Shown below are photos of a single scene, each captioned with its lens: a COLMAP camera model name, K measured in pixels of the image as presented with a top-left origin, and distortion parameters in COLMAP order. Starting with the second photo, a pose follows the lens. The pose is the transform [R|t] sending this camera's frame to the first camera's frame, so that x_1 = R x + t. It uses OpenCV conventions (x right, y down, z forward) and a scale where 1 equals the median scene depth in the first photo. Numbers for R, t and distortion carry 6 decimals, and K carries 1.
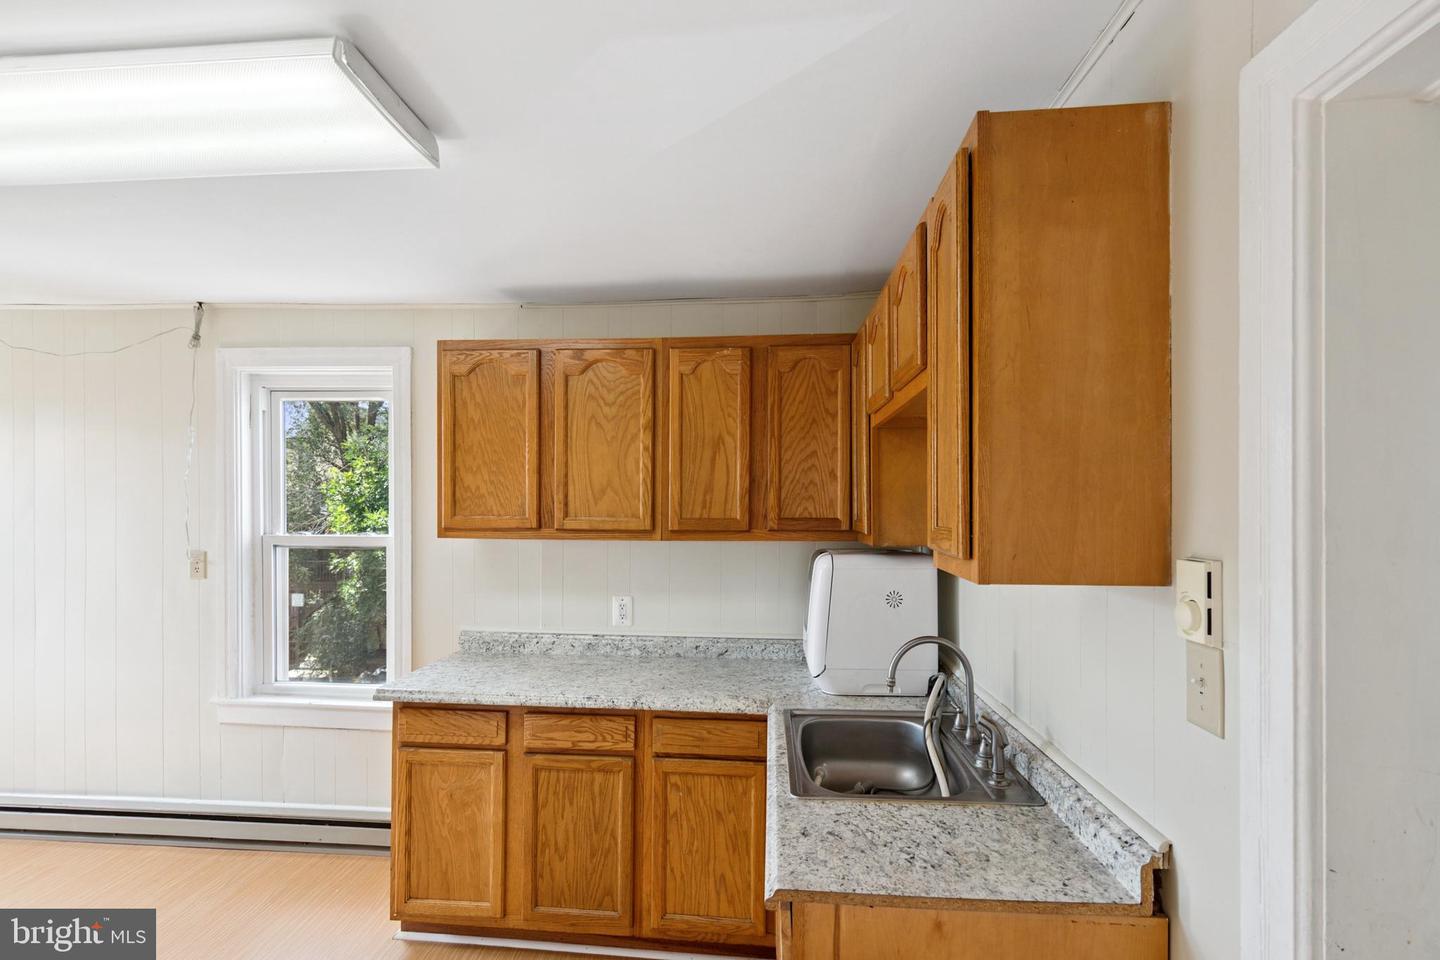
lens RADIAL K [[654.9, 0, 687.7], [0, 654.9, 490.6], [0, 0, 1]] dist [0.004460, 0.000064]
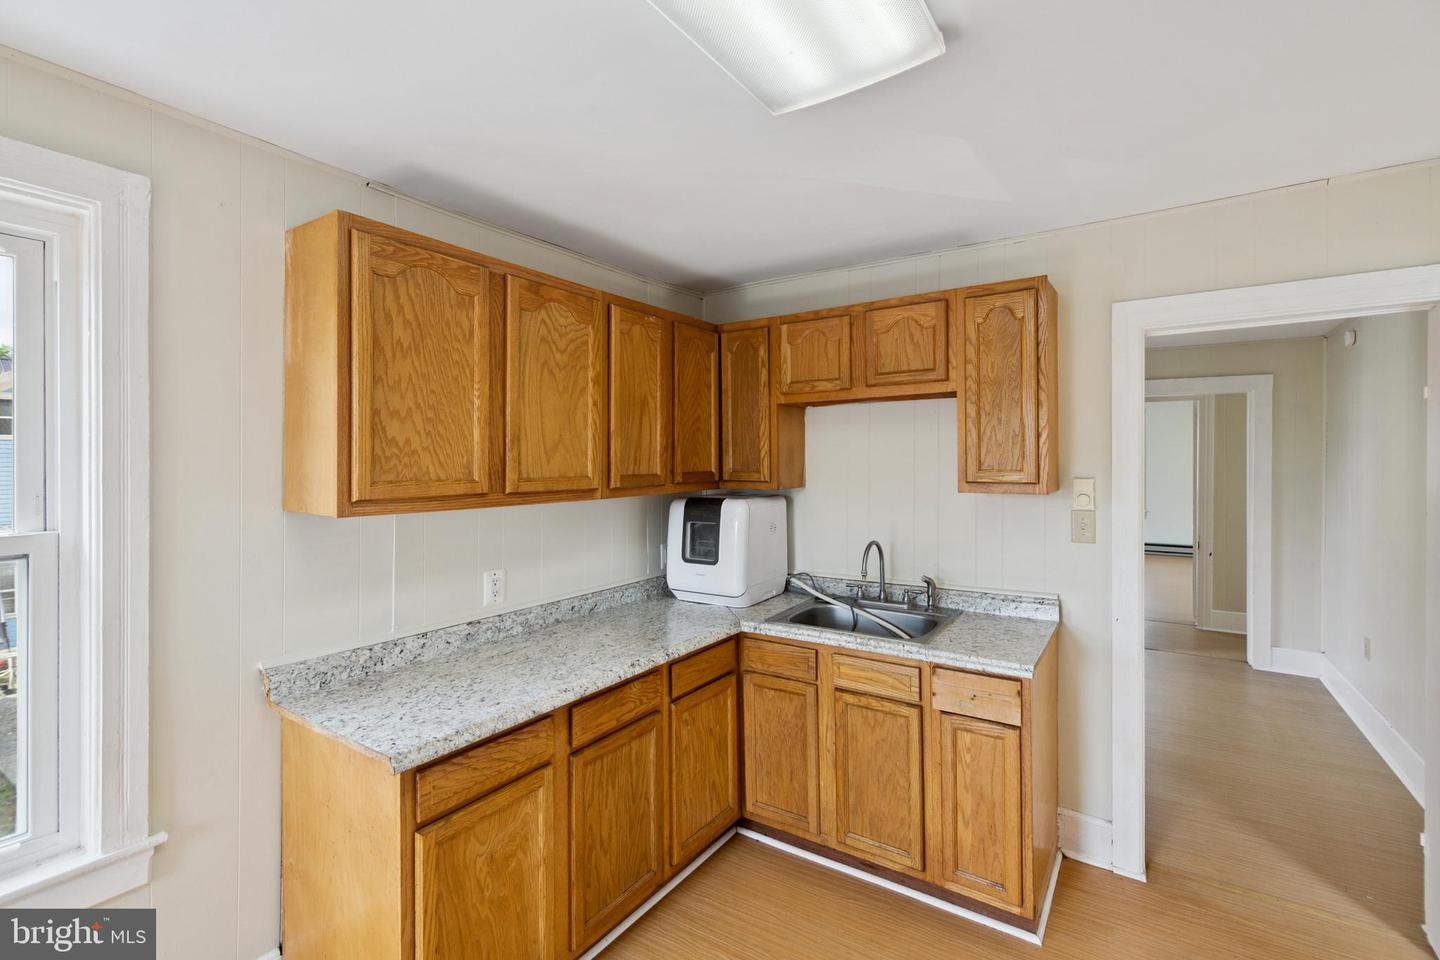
lens RADIAL K [[654.9, 0, 678.4], [0, 654.9, 457.8], [0, 0, 1]] dist [0.004460, 0.000064]
pose [[0.484981, -0.003066, 0.874519, -0.827515], [-0.004768, 0.999970, 0.006150, 0.008309], [-0.874512, -0.007152, 0.484952, 0.421233]]
